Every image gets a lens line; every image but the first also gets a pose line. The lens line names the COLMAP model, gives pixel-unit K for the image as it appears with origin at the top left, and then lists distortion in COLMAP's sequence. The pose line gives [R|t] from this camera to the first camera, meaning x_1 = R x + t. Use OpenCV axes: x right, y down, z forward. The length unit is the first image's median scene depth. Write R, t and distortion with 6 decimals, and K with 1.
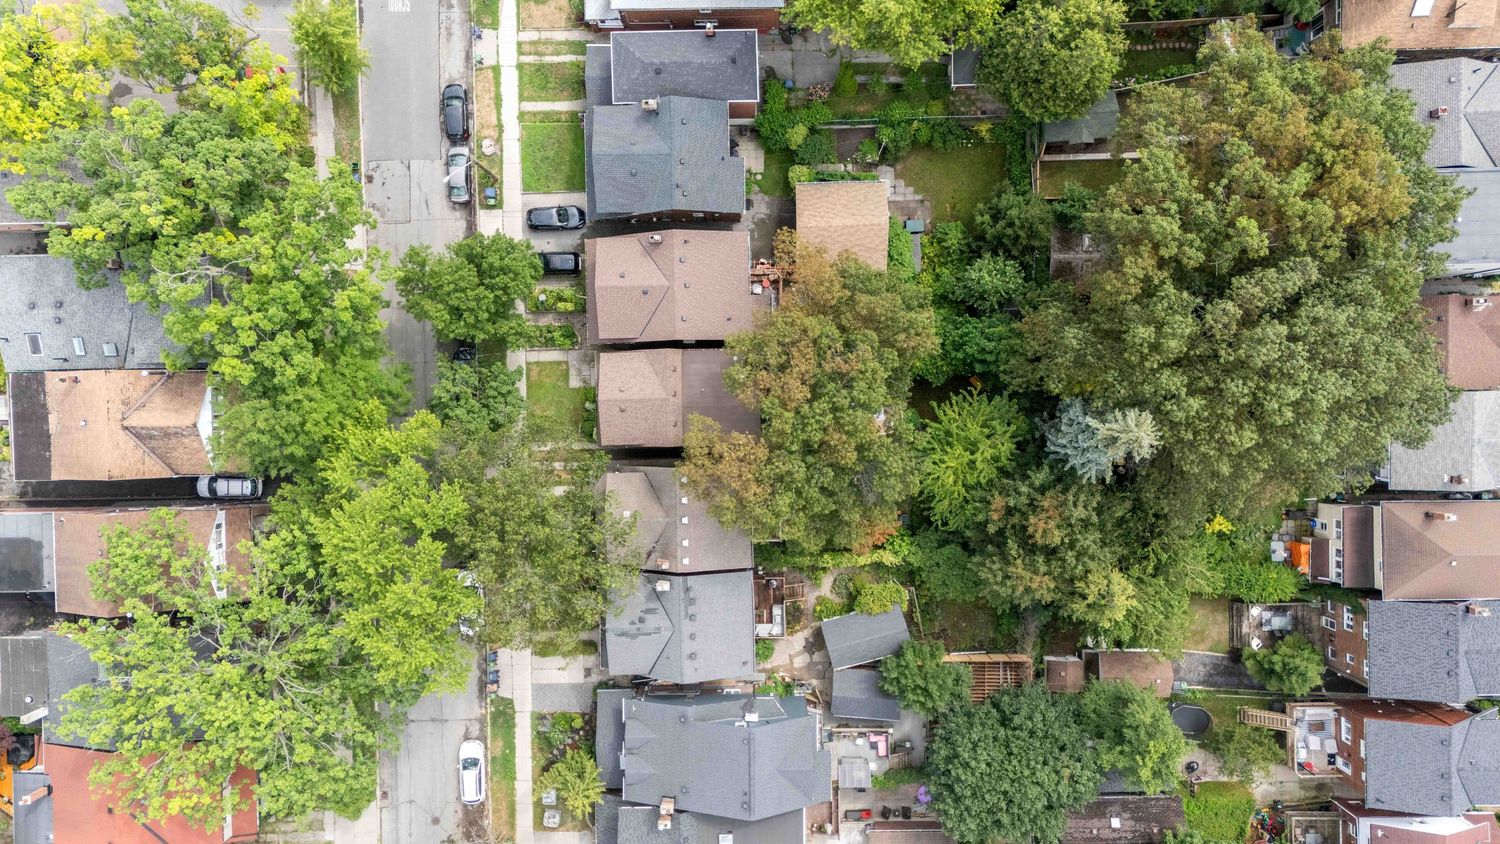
lens RADIAL K [[1084.1, 0, 752.7], [0, 1084.1, 421.4], [0, 0, 1]] dist [0.071882, -0.079418]
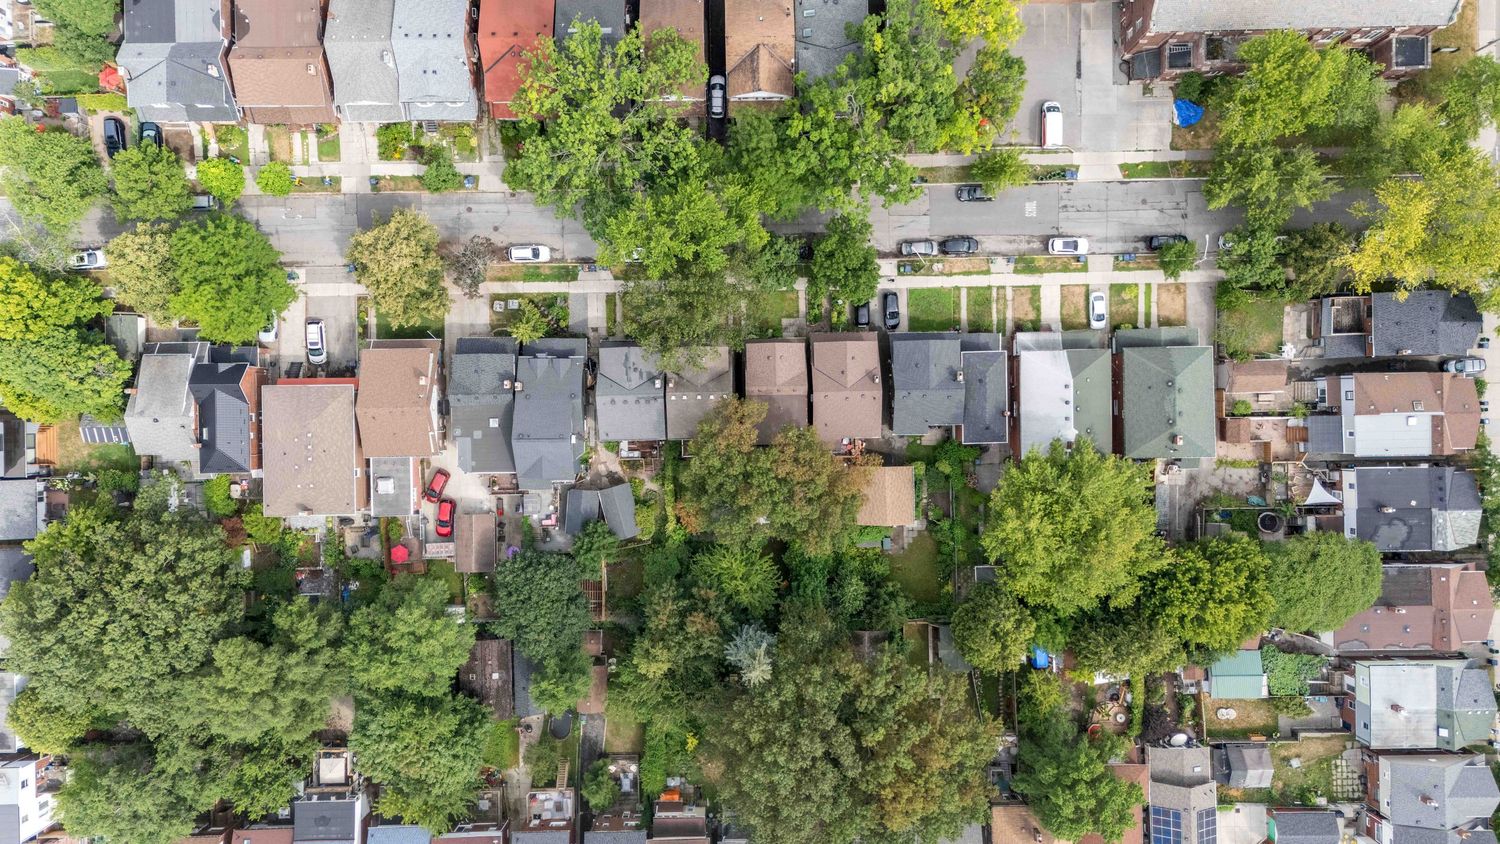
lens RADIAL K [[1074.9, 0, 754.0], [0, 1074.9, 420.6], [0, 0, 1]] dist [0.072526, -0.065843]
pose [[-0.000893, 0.999863, 0.016539, -0.051640], [-0.999670, -0.000468, -0.025673, 0.048757], [-0.025662, -0.016557, 0.999534, -0.537384]]
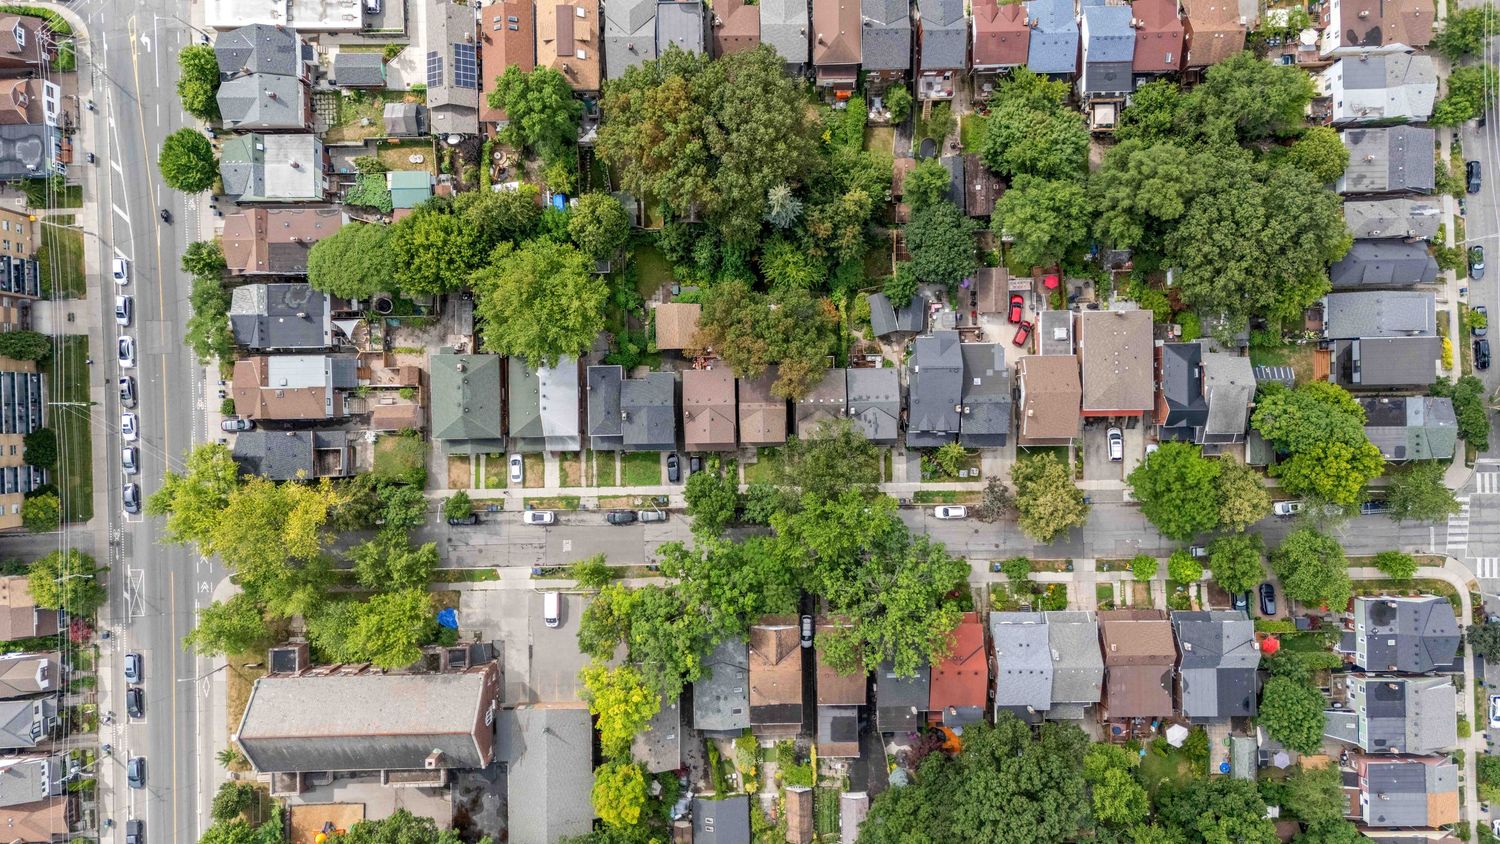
lens RADIAL K [[1066.4, 0, 749.9], [0, 1066.4, 419.8], [0, 0, 1]] dist [0.106370, -0.162688]
pose [[0.001795, -0.999948, 0.010027, -0.114040], [0.999556, 0.001496, -0.029762, 0.014021], [0.029746, 0.010076, 0.999507, -1.000842]]
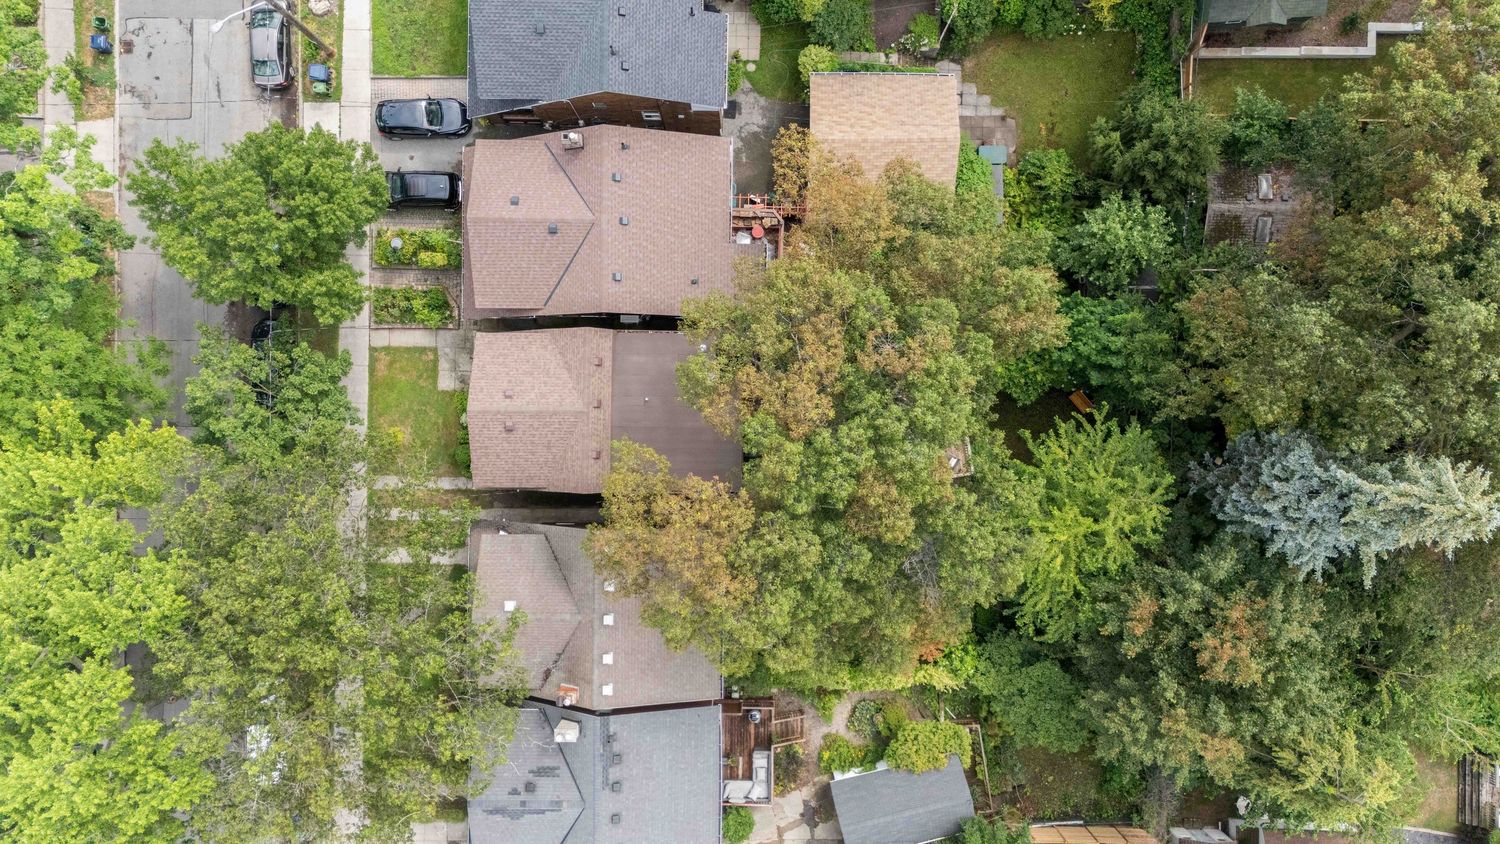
lens RADIAL K [[1092.0, 0, 752.8], [0, 1092.0, 421.0], [0, 0, 1]] dist [0.052973, -0.032004]
pose [[0.999484, 0.029432, 0.012829, 0.004673], [-0.029203, 0.999417, -0.017693, -0.007877], [-0.013343, 0.017309, 0.999761, 0.382505]]
